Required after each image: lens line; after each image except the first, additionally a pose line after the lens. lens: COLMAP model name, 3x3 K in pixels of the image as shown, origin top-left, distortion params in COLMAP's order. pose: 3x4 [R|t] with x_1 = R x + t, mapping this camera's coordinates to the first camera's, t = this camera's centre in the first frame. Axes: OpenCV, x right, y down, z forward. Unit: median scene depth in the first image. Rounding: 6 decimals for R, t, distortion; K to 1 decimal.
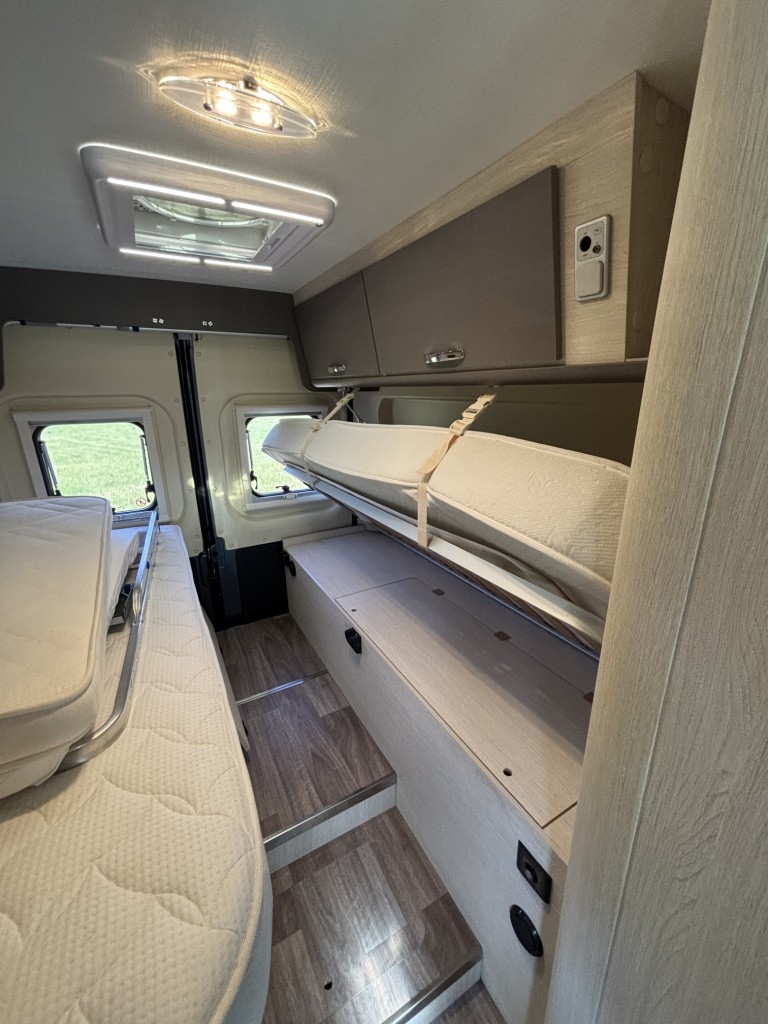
lens RADIAL K [[412.1, 0, 385.0], [0, 412.1, 504.8], [0, 0, 1]] dist [-0.000597, -0.000046]
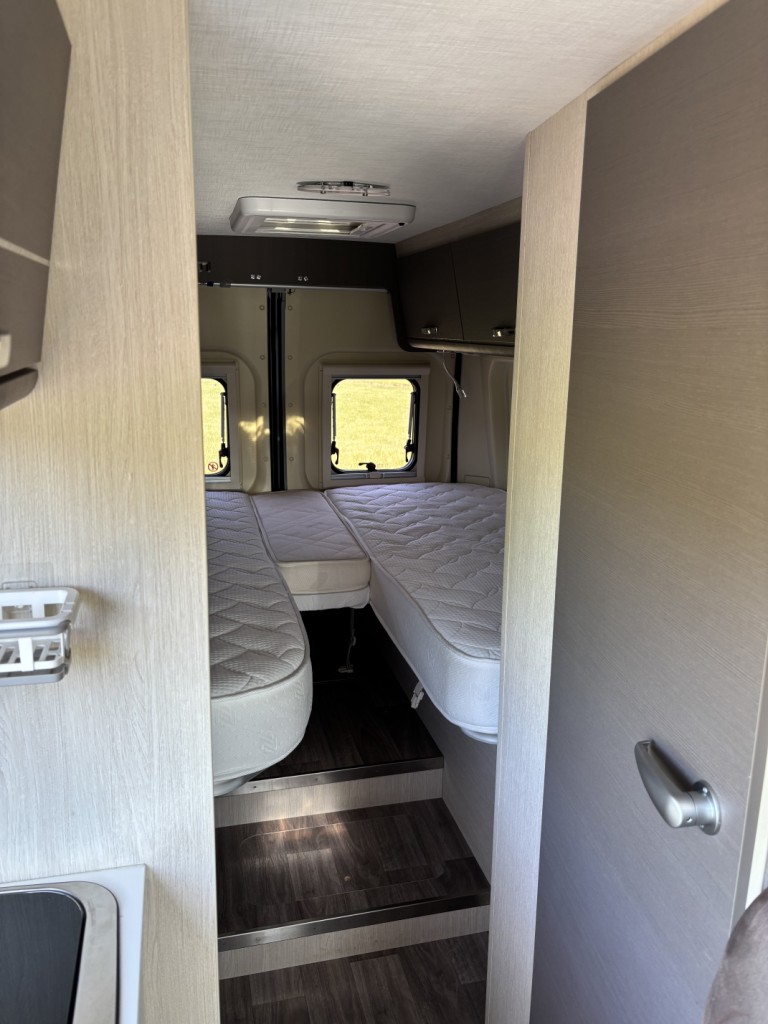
lens RADIAL K [[779.9, 0, 386.0], [0, 779.9, 507.4], [0, 0, 1]] dist [0.009879, -0.005967]
pose [[0.964549, 0.082663, -0.250623, 0.213105], [-0.095403, 0.994671, -0.039093, 0.115625], [0.246056, 0.061617, 0.967295, -0.567068]]
